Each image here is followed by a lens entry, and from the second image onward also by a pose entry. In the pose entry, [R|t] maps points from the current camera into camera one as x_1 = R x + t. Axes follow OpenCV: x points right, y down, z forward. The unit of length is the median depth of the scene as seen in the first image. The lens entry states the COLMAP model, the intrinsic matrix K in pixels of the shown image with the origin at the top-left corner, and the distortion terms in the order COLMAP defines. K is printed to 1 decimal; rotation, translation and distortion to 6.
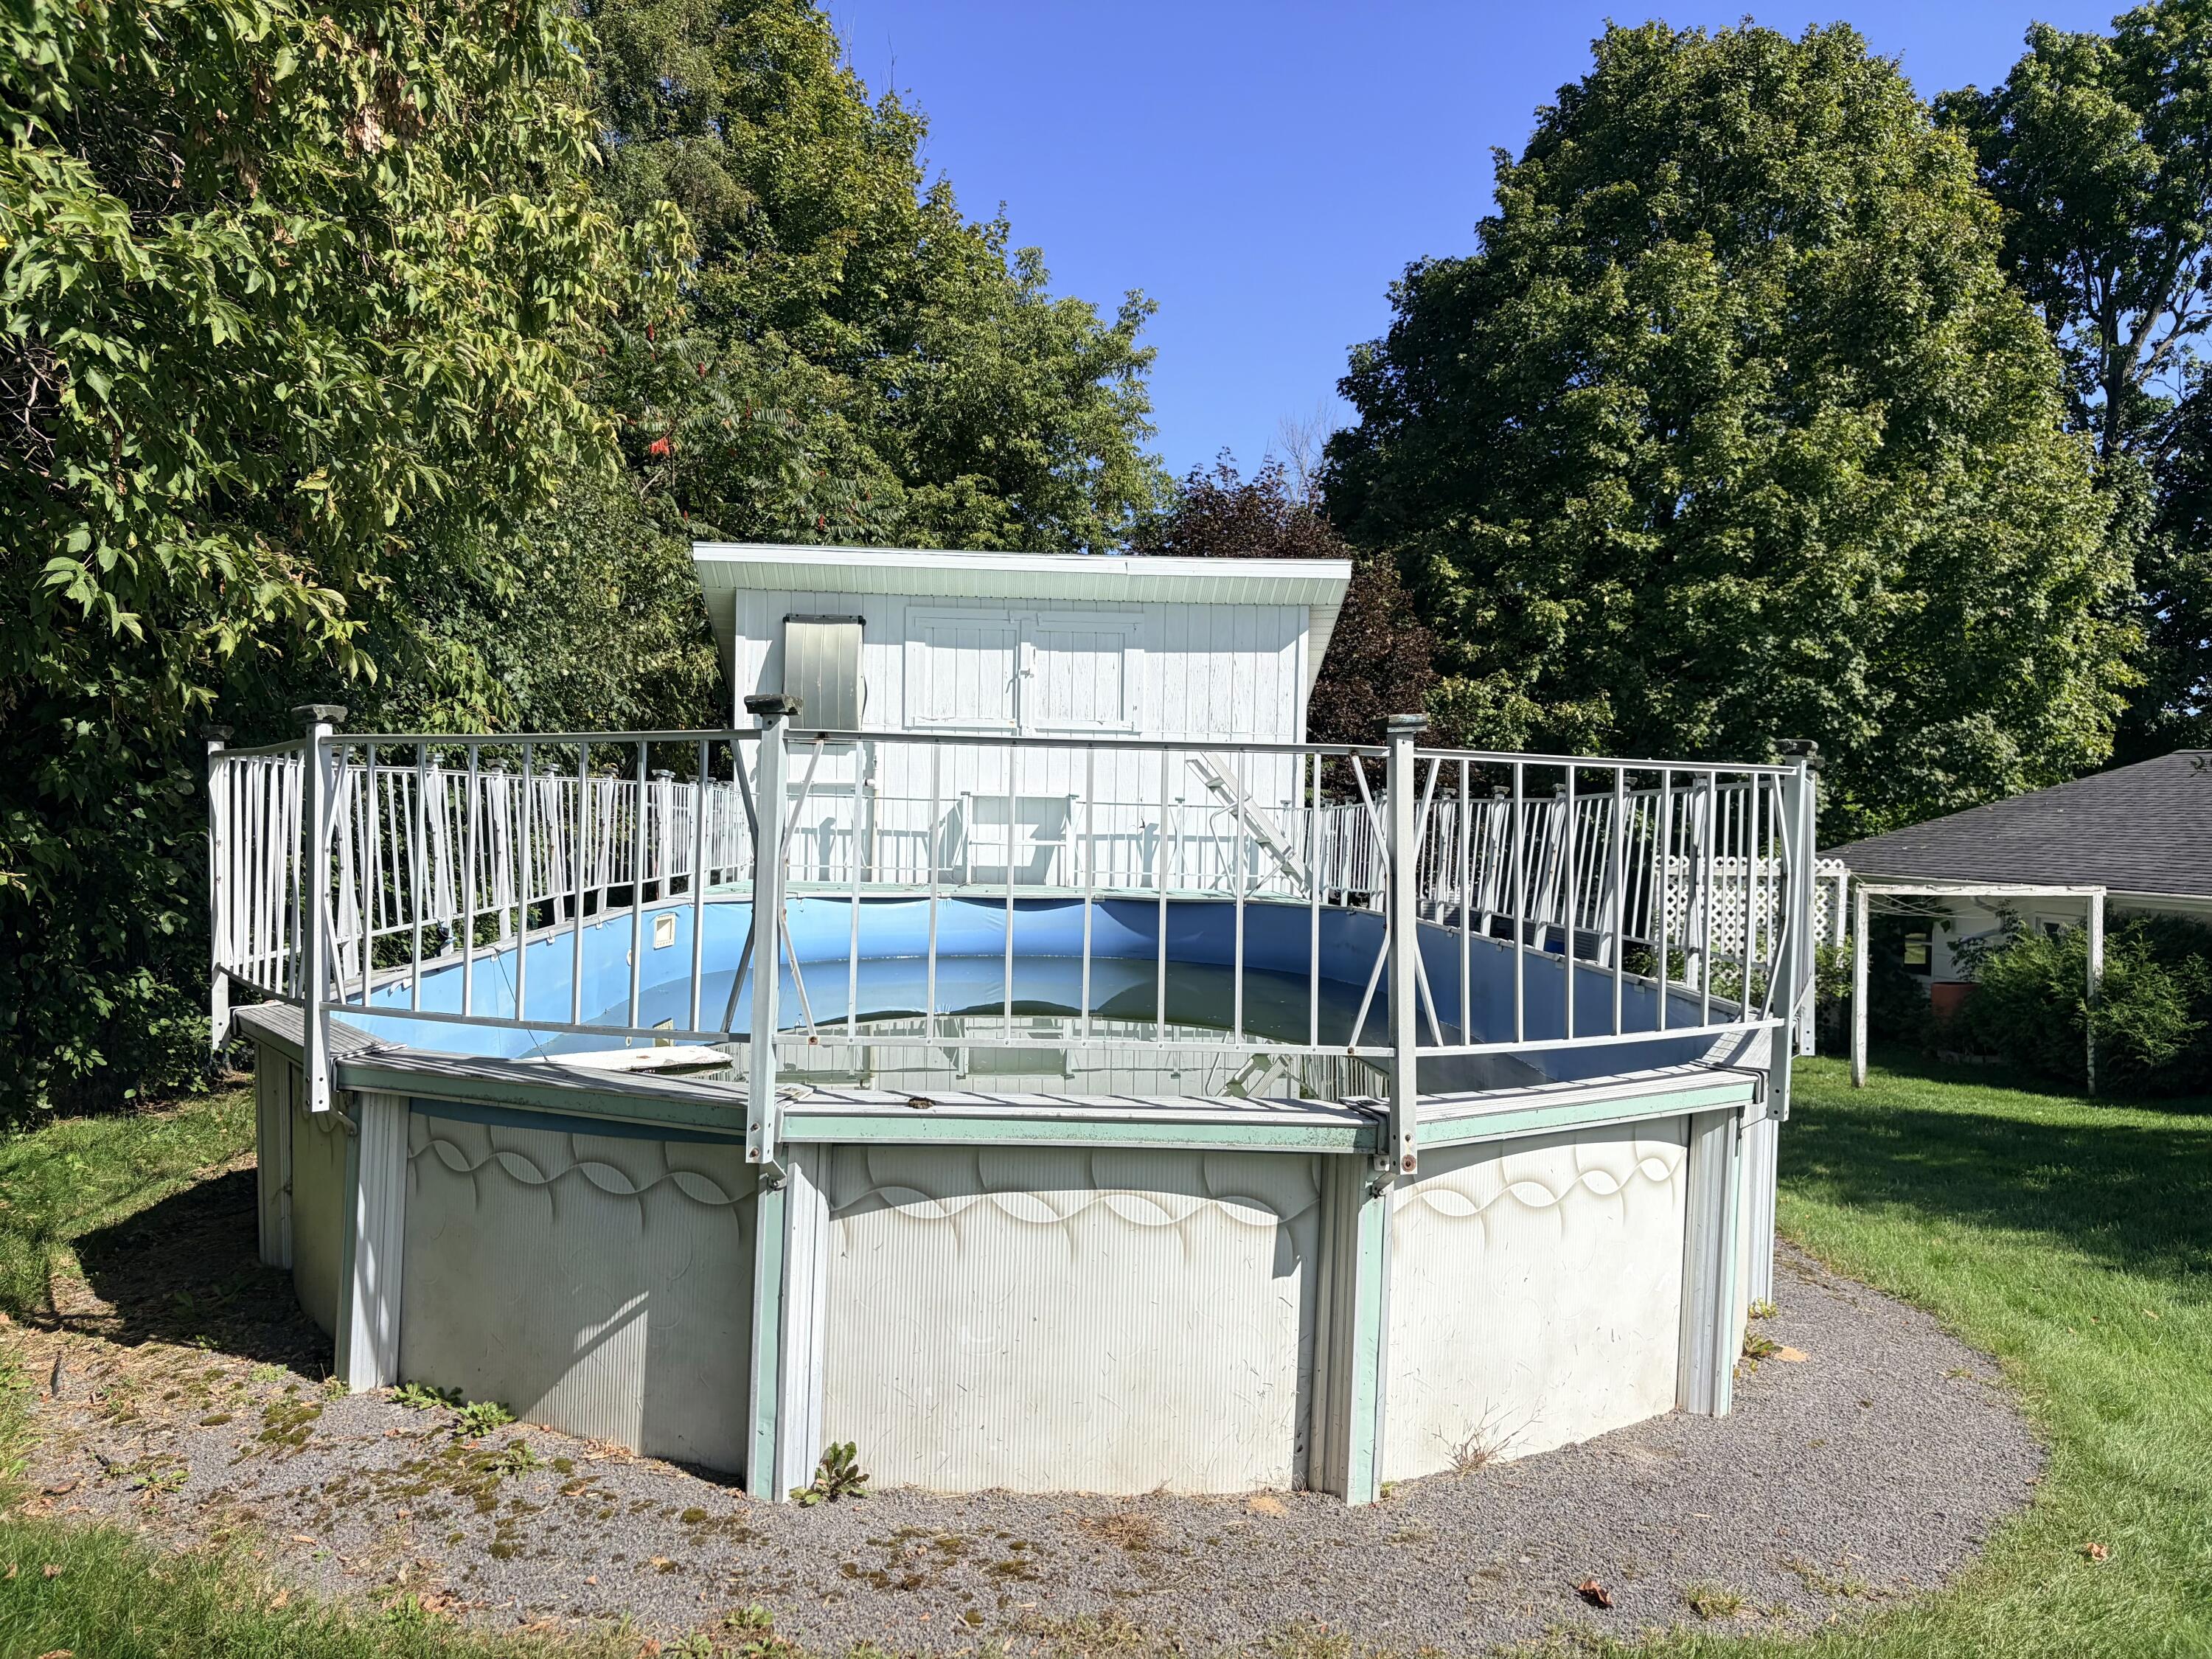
lens RADIAL K [[1672.7, 0, 1106.0], [0, 1672.7, 829.5], [0, 0, 1]] dist [-0.001417, -0.000975]
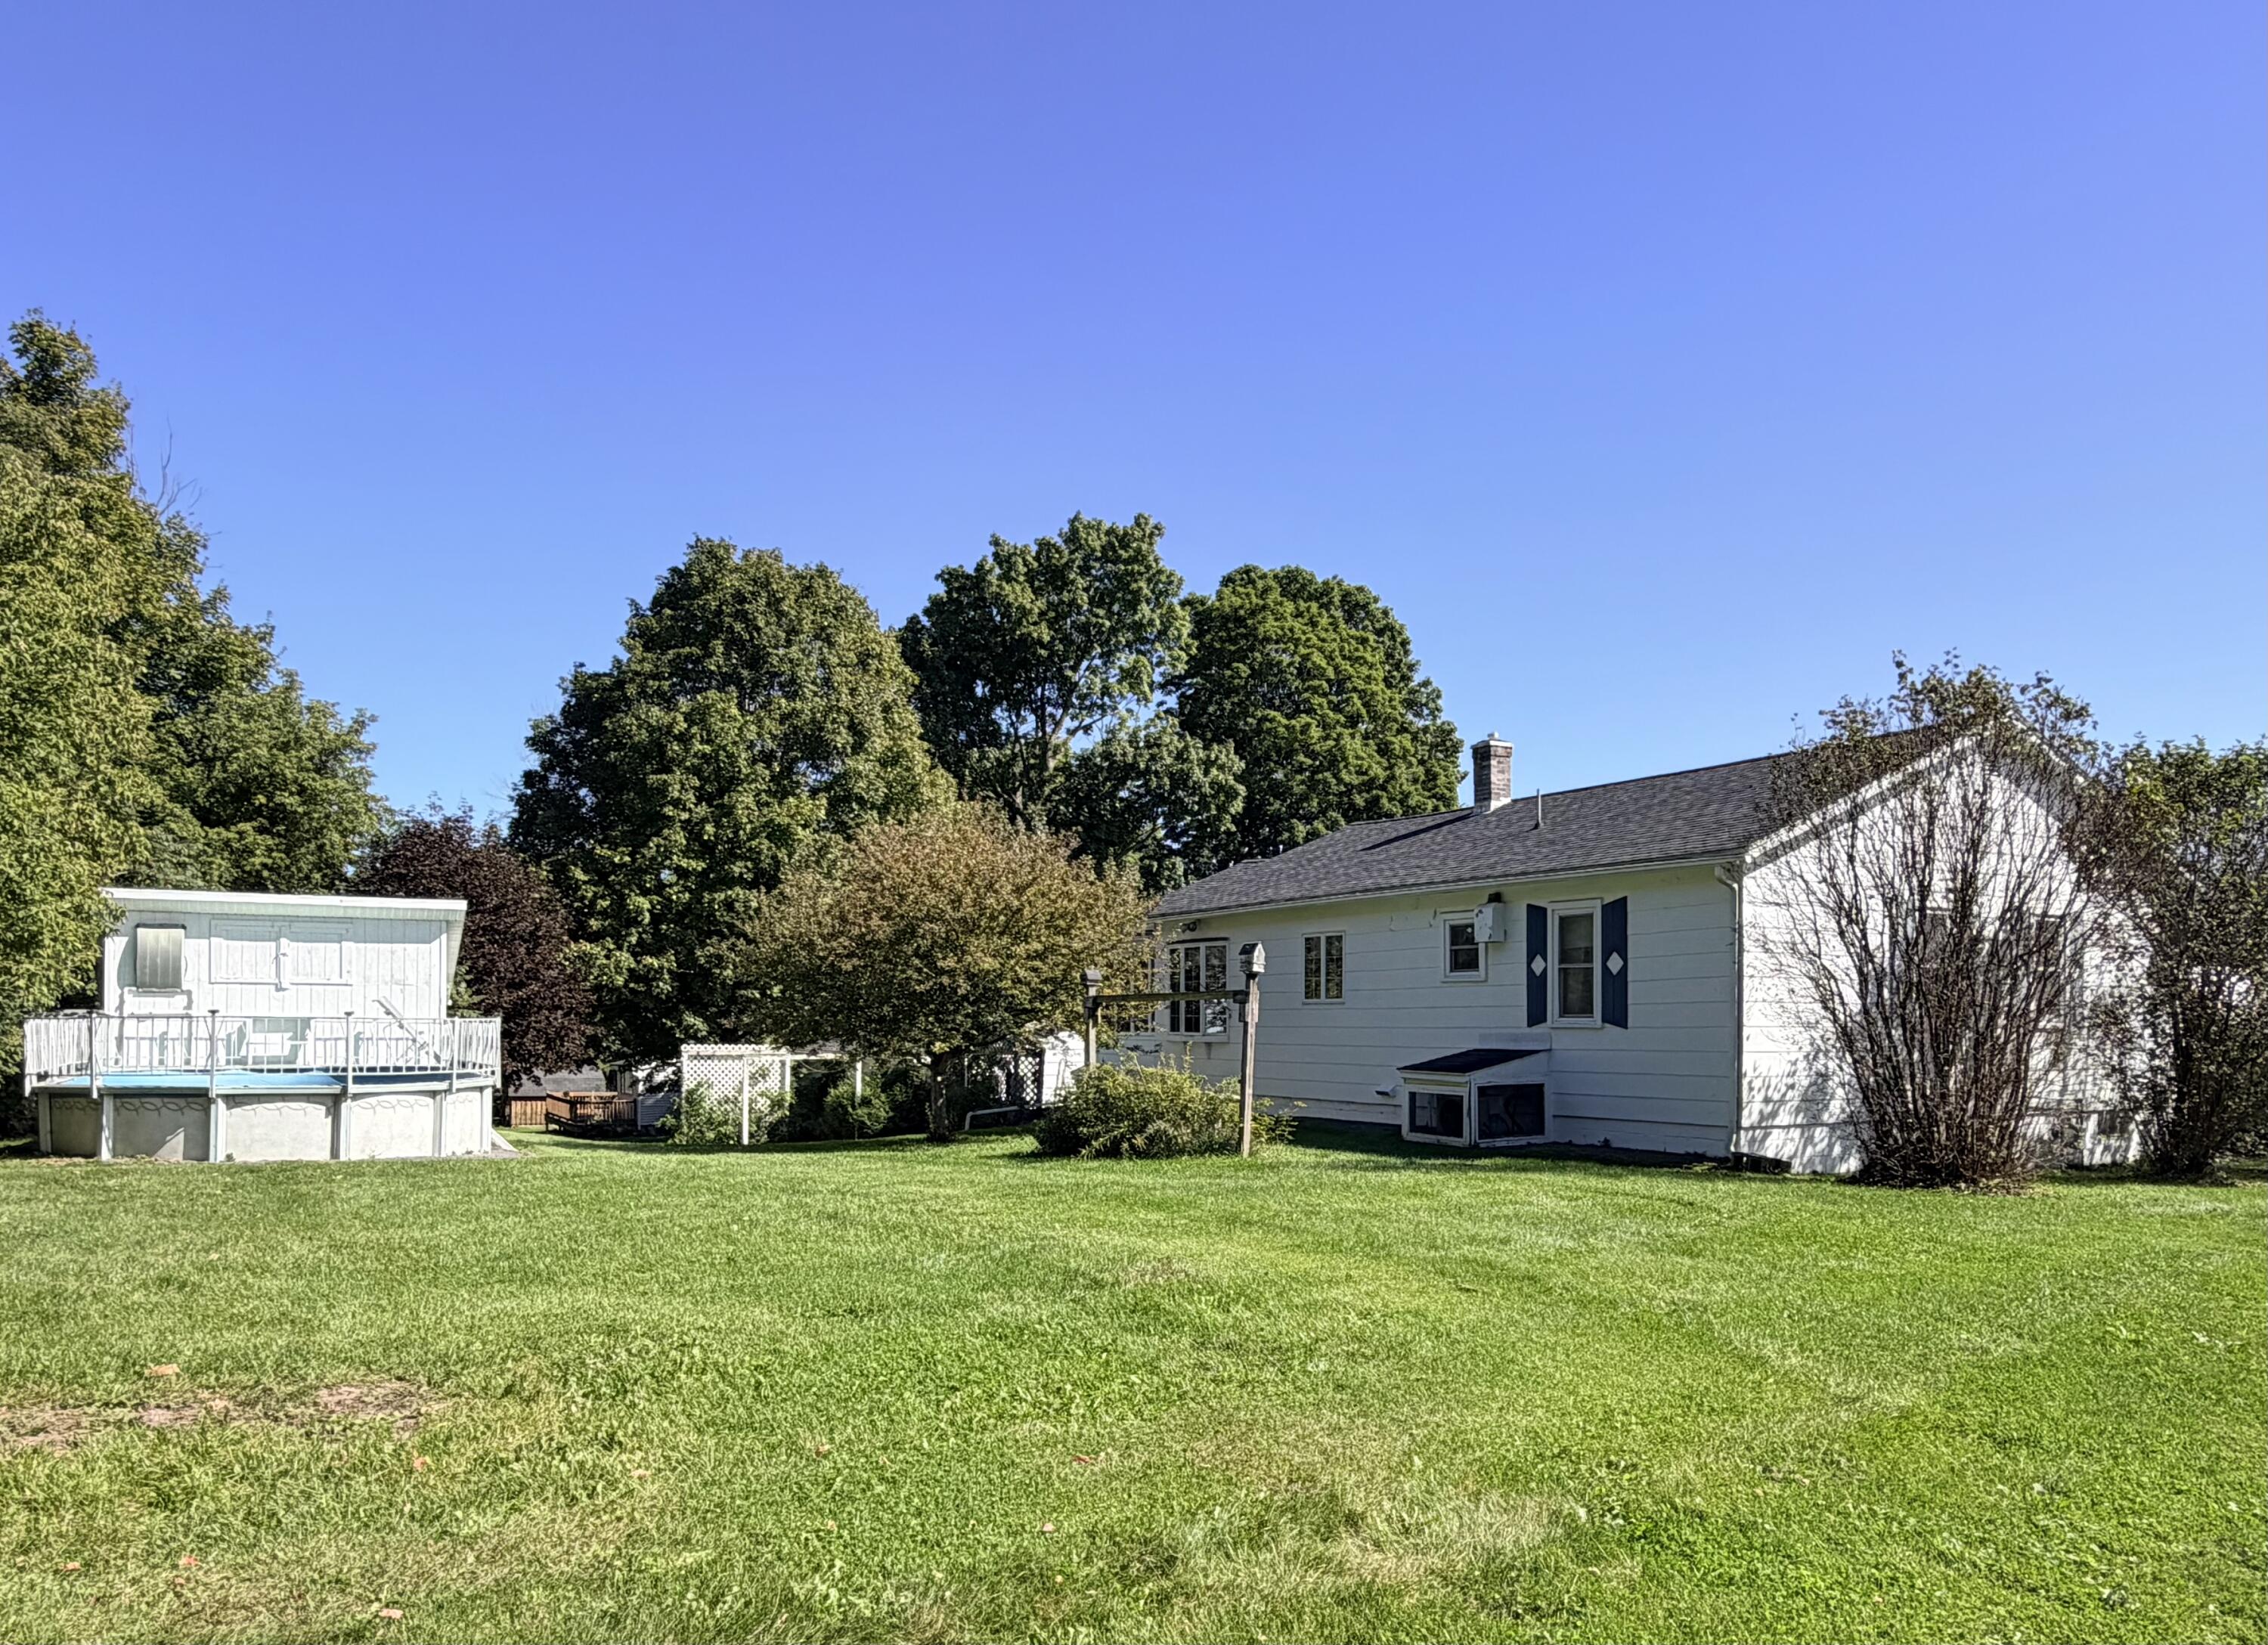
lens RADIAL K [[1507.3, 0, 1133.9], [0, 1507.3, 1017.2], [0, 0, 1]] dist [0.008444, 0.000527]
pose [[0.900002, -0.010371, 0.435761, 0.045541], [0.013635, 0.999898, -0.004363, 0.000453], [-0.435672, 0.009869, 0.900052, -0.619152]]
